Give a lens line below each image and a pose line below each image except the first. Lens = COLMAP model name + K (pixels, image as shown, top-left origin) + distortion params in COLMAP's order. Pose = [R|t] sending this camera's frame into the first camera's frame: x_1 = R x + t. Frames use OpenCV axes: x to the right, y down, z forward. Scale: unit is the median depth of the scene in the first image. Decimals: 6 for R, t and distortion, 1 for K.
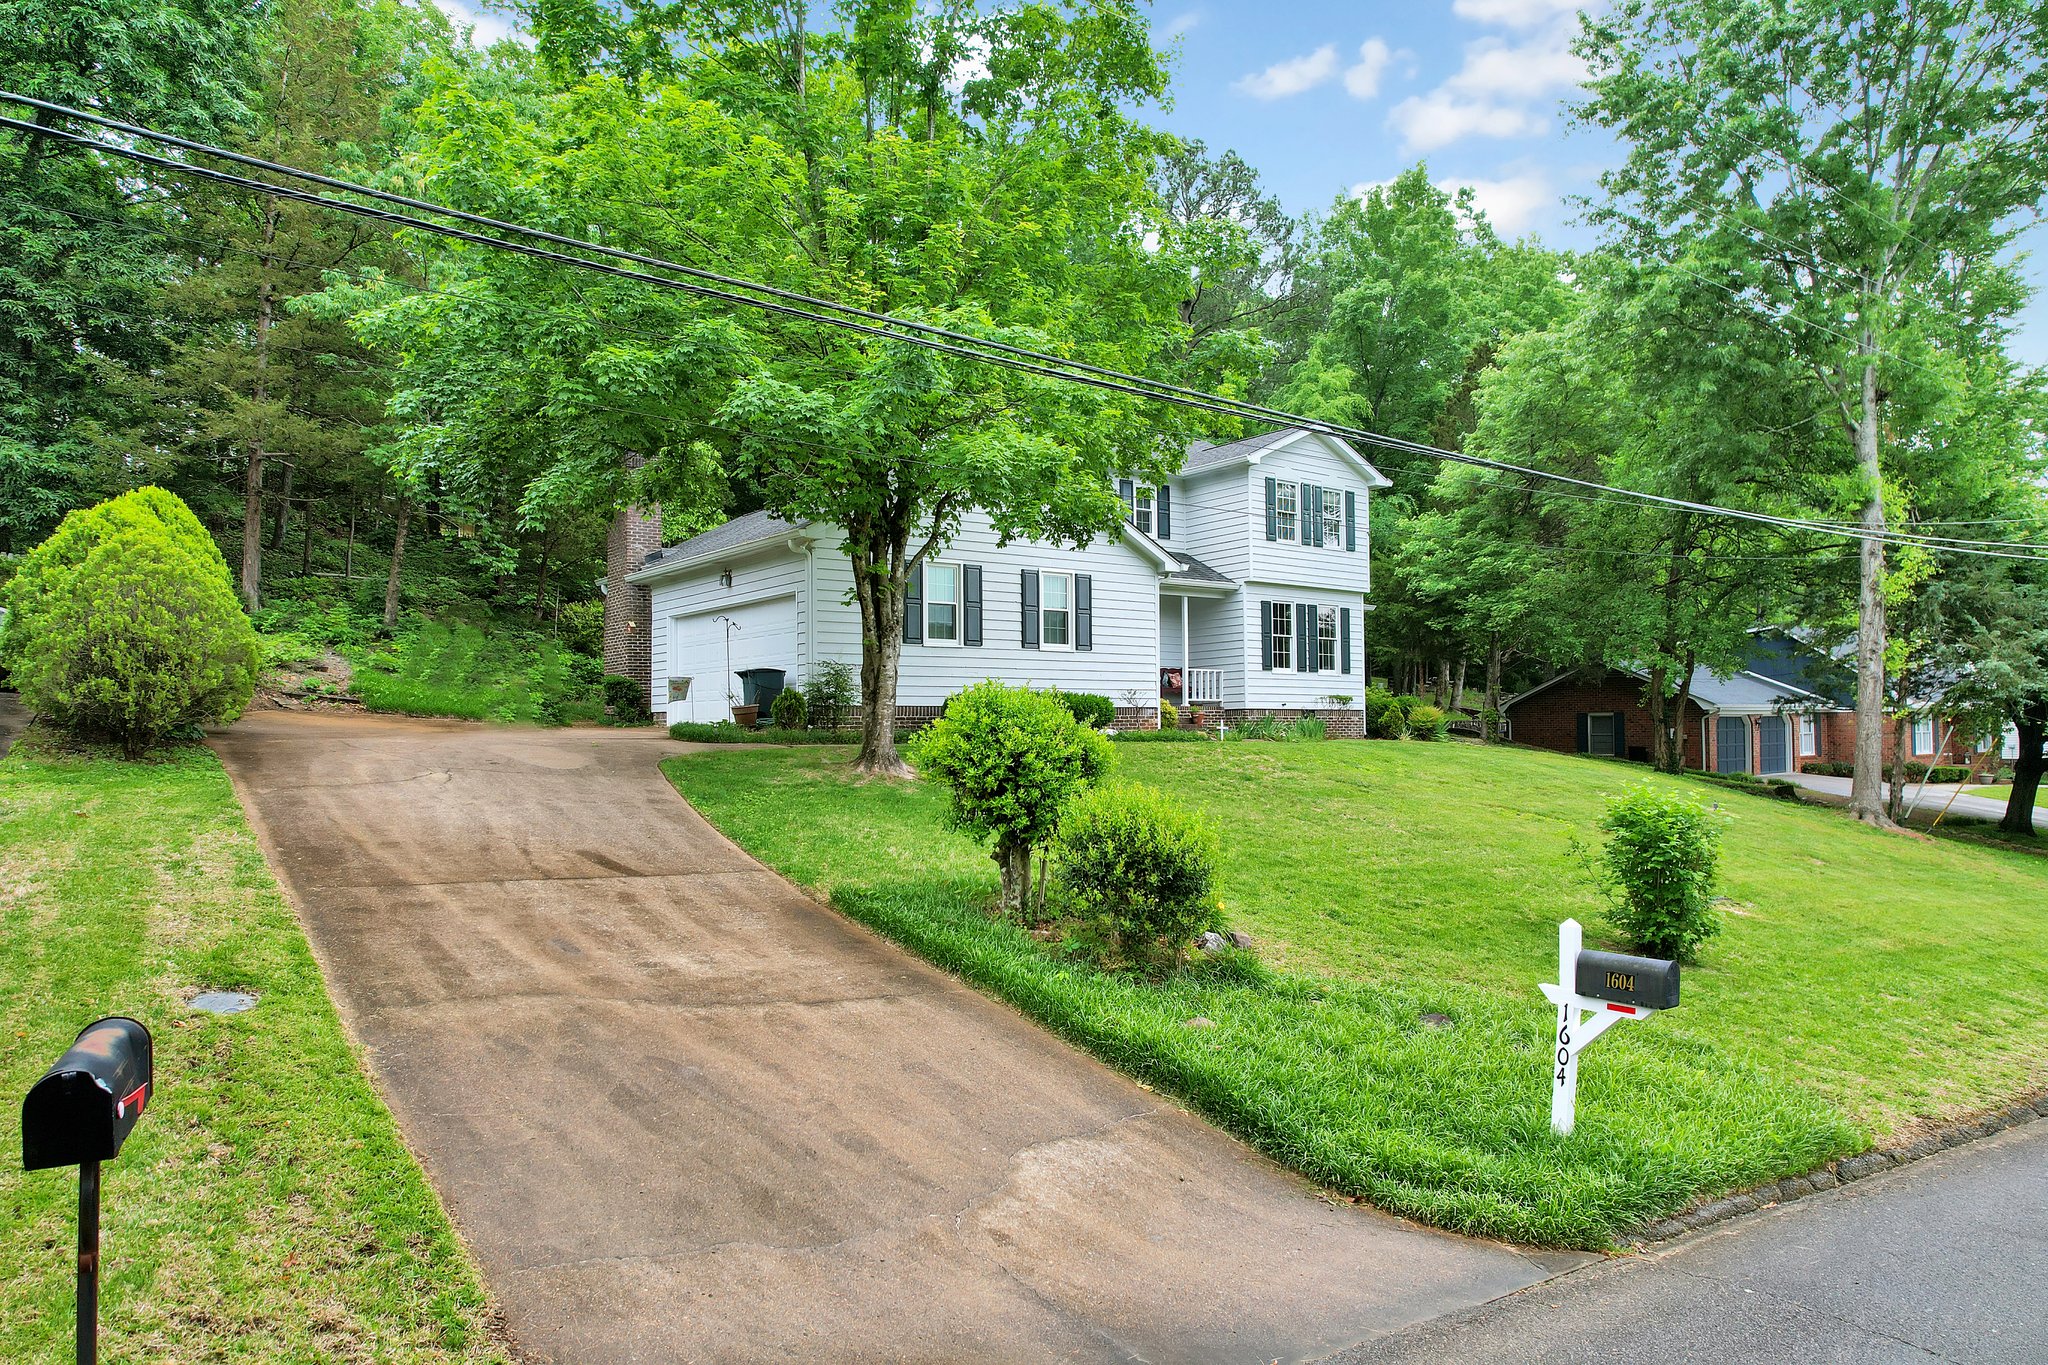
lens RADIAL K [[1311.5, 0, 1035.7], [0, 1311.5, 685.7], [0, 0, 1]] dist [-0.076185, 0.068219]
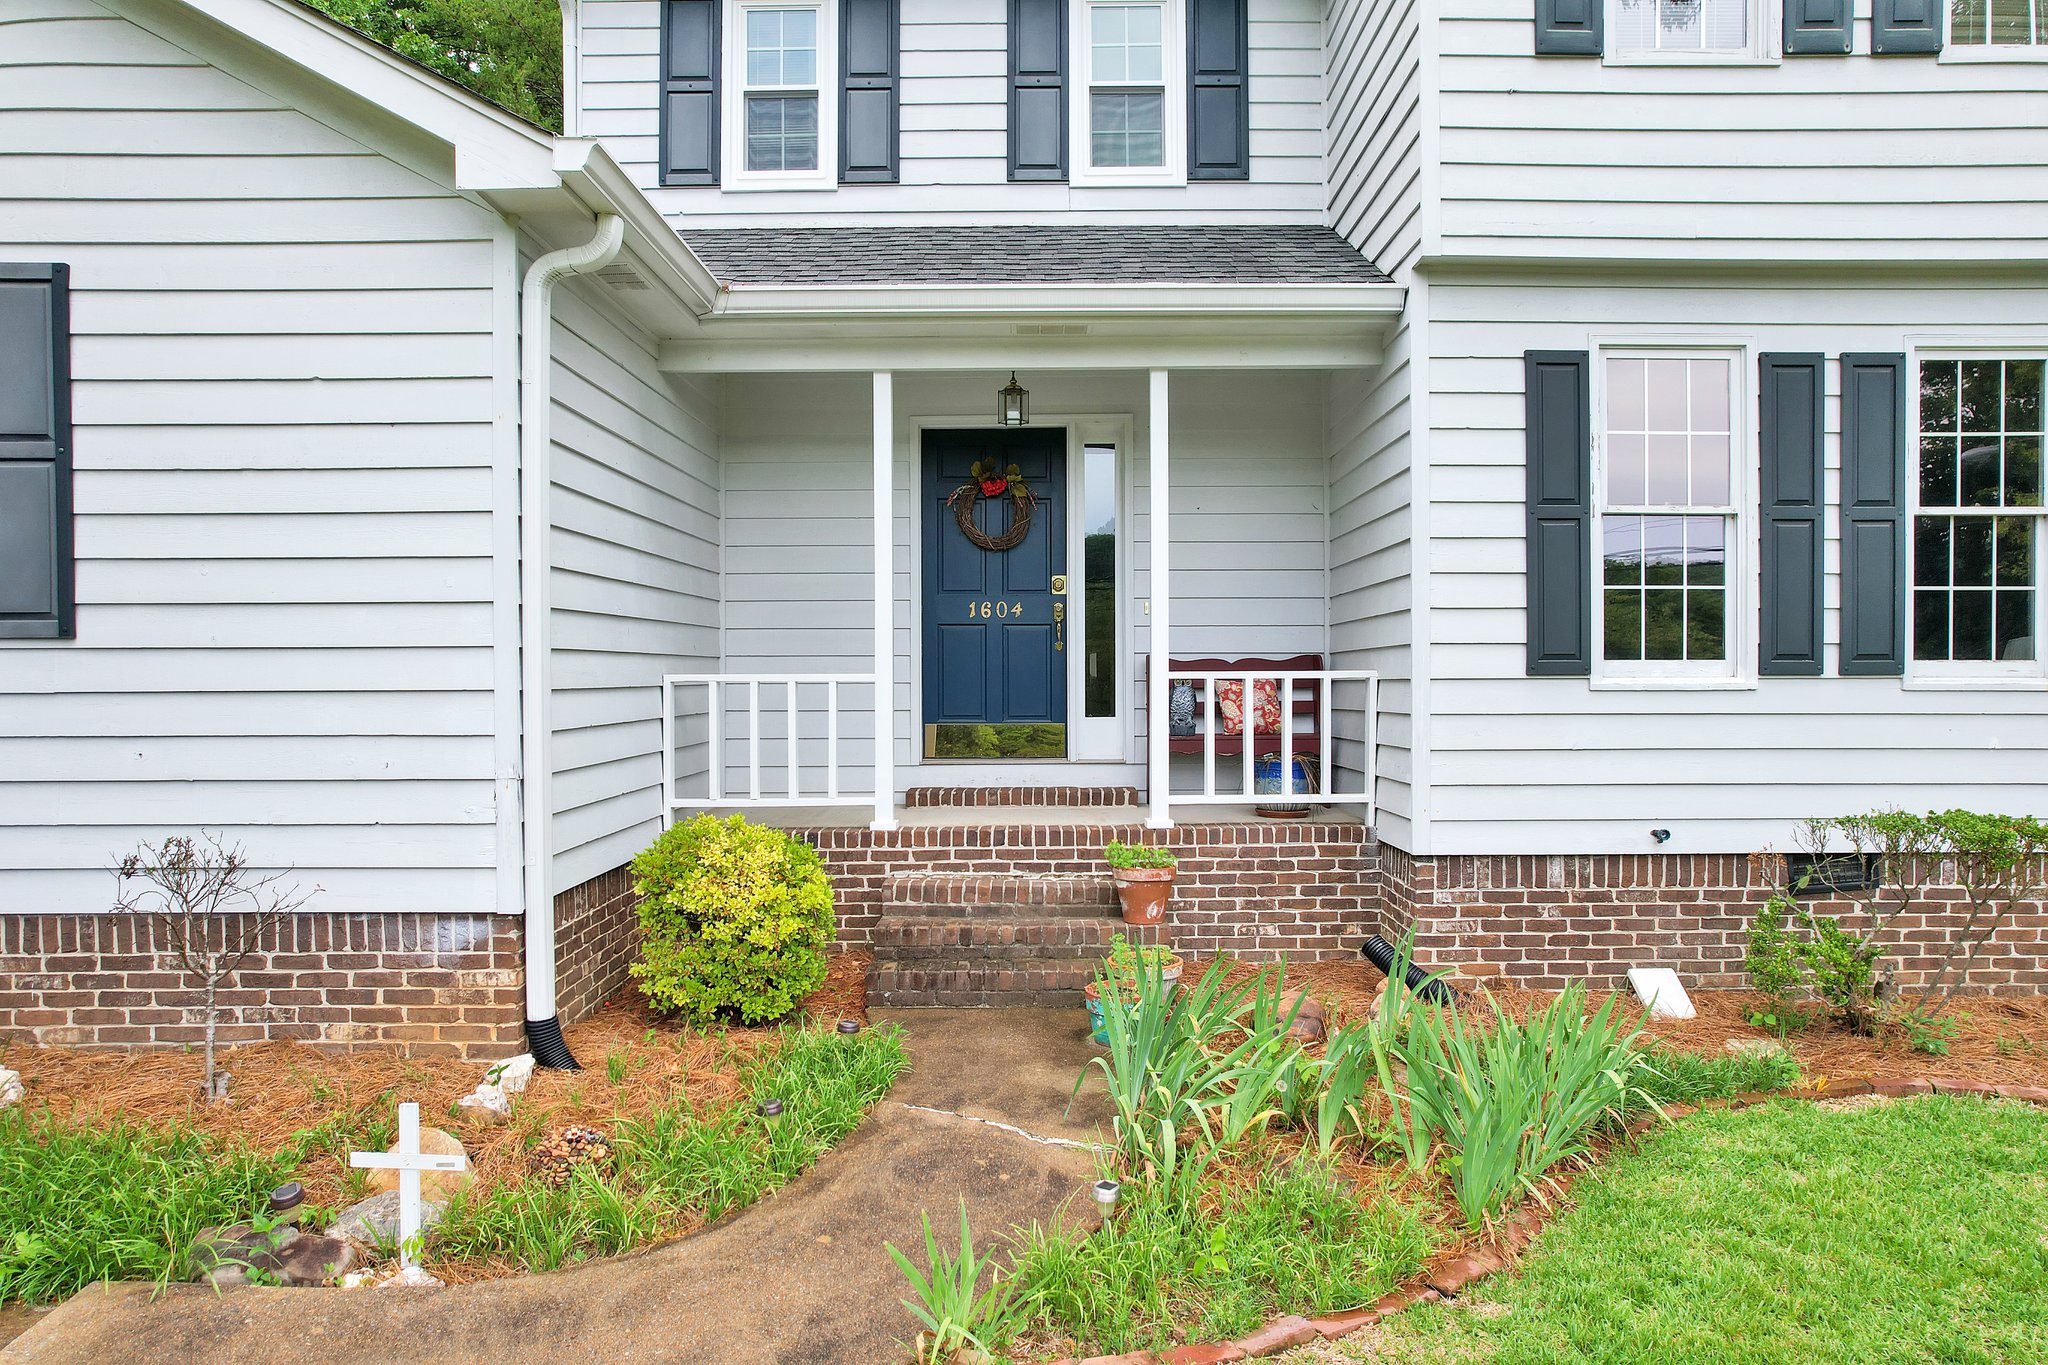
lens RADIAL K [[1311.5, 0, 1035.7], [0, 1311.5, 685.7], [0, 0, 1]] dist [-0.076185, 0.068219]
pose [[0.796765, 0.007048, -0.604248, 0.295005], [0.020650, 0.999030, 0.038883, -0.025021], [0.603936, -0.043459, 0.795847, 0.965825]]
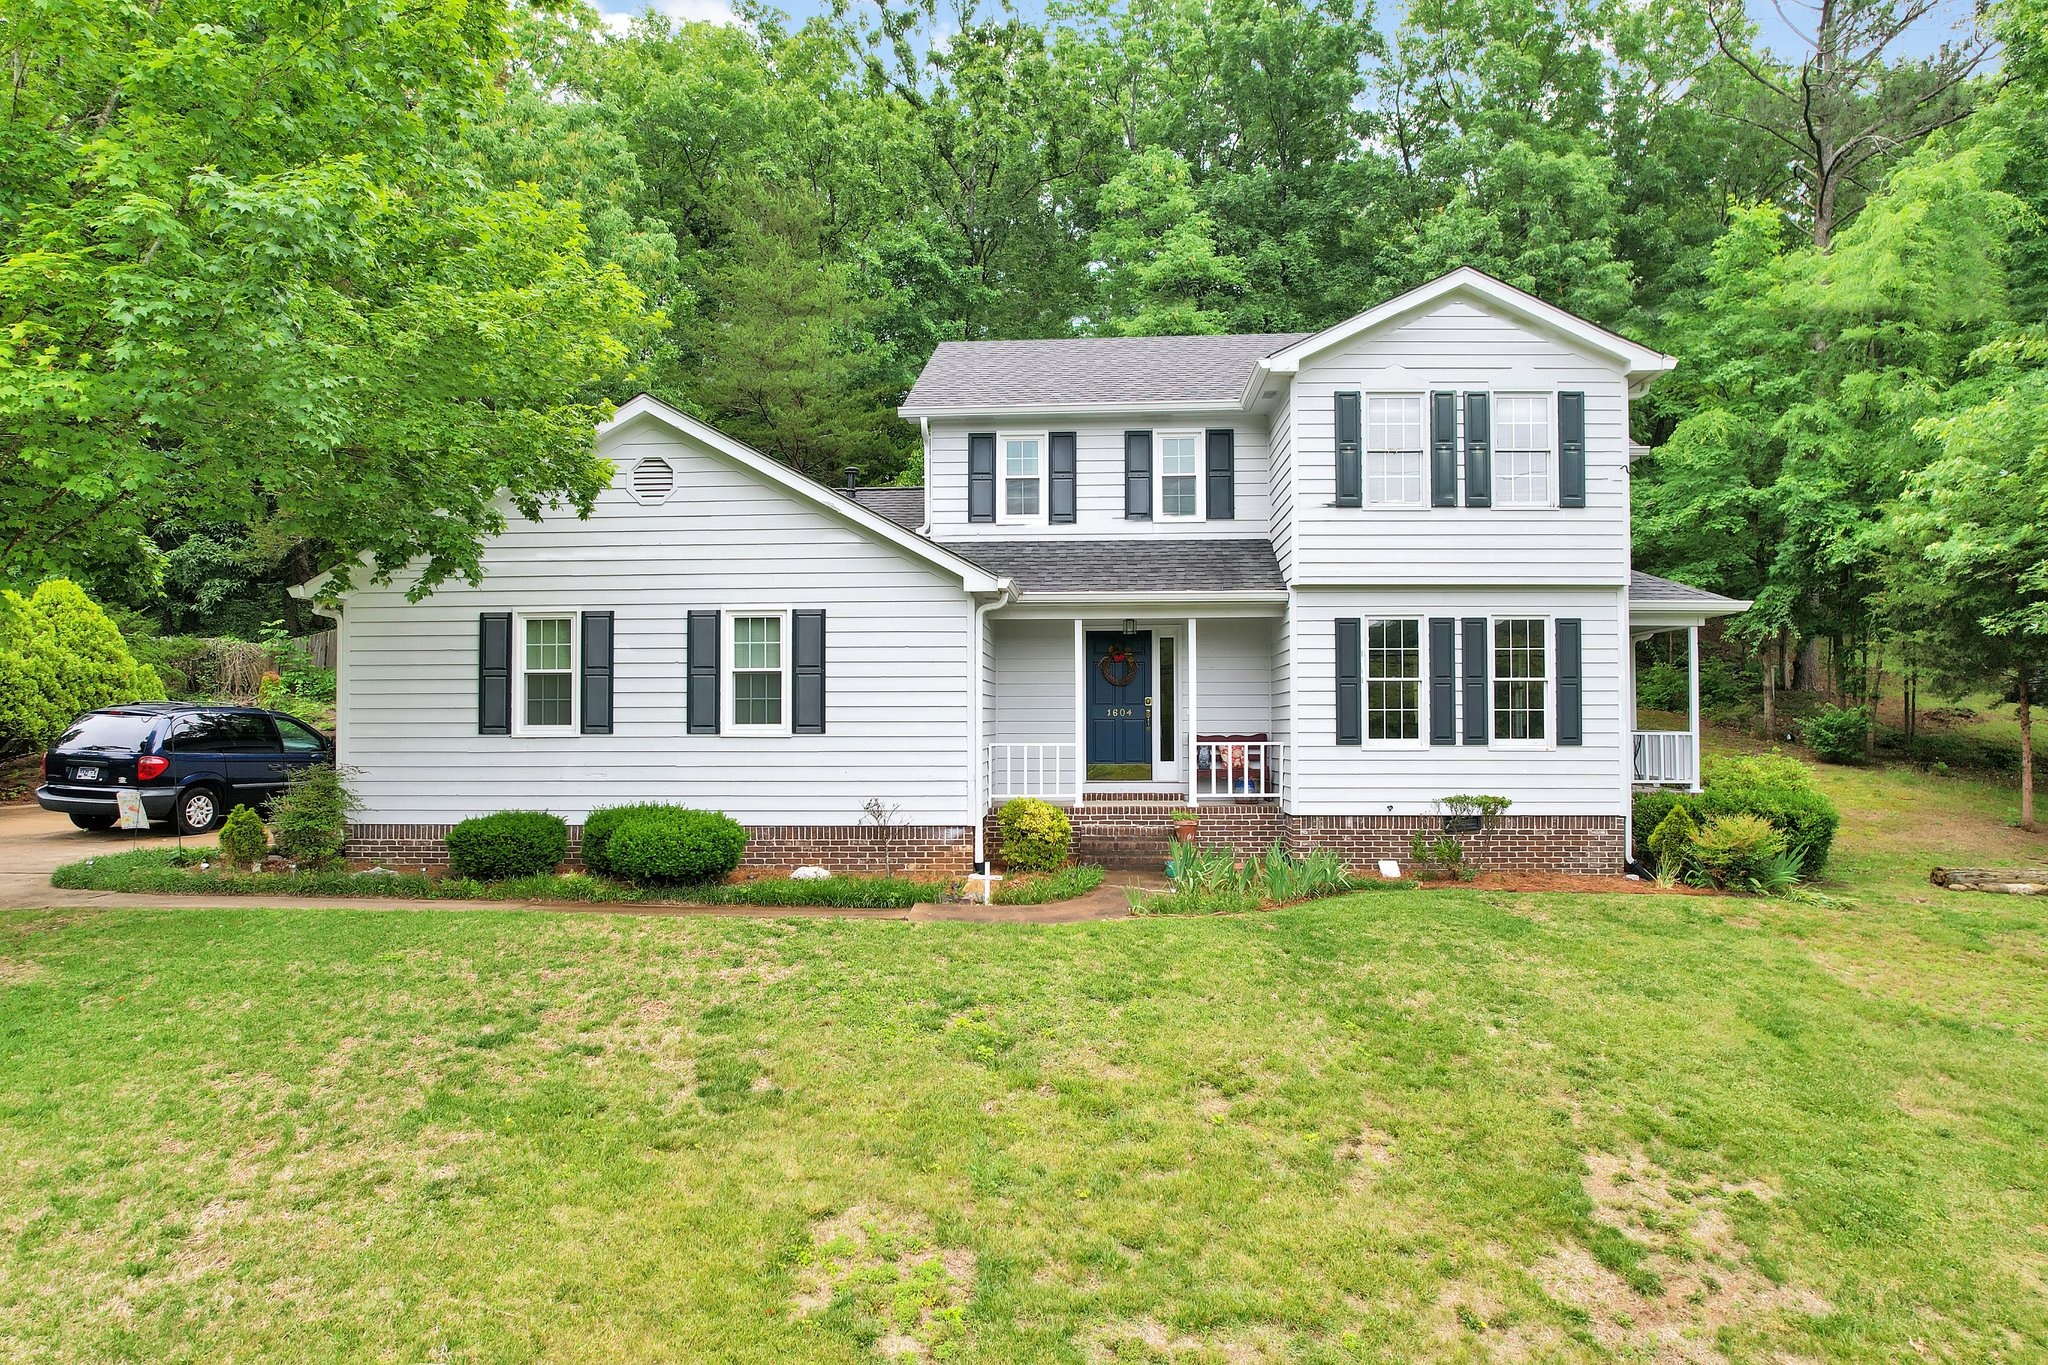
lens RADIAL K [[1311.5, 0, 1035.7], [0, 1311.5, 685.7], [0, 0, 1]] dist [-0.076185, 0.068219]
pose [[0.771280, -0.016003, -0.636295, 0.526000], [0.020332, 0.999793, -0.000500, -0.048232], [0.636172, -0.012551, 0.771445, 0.615479]]
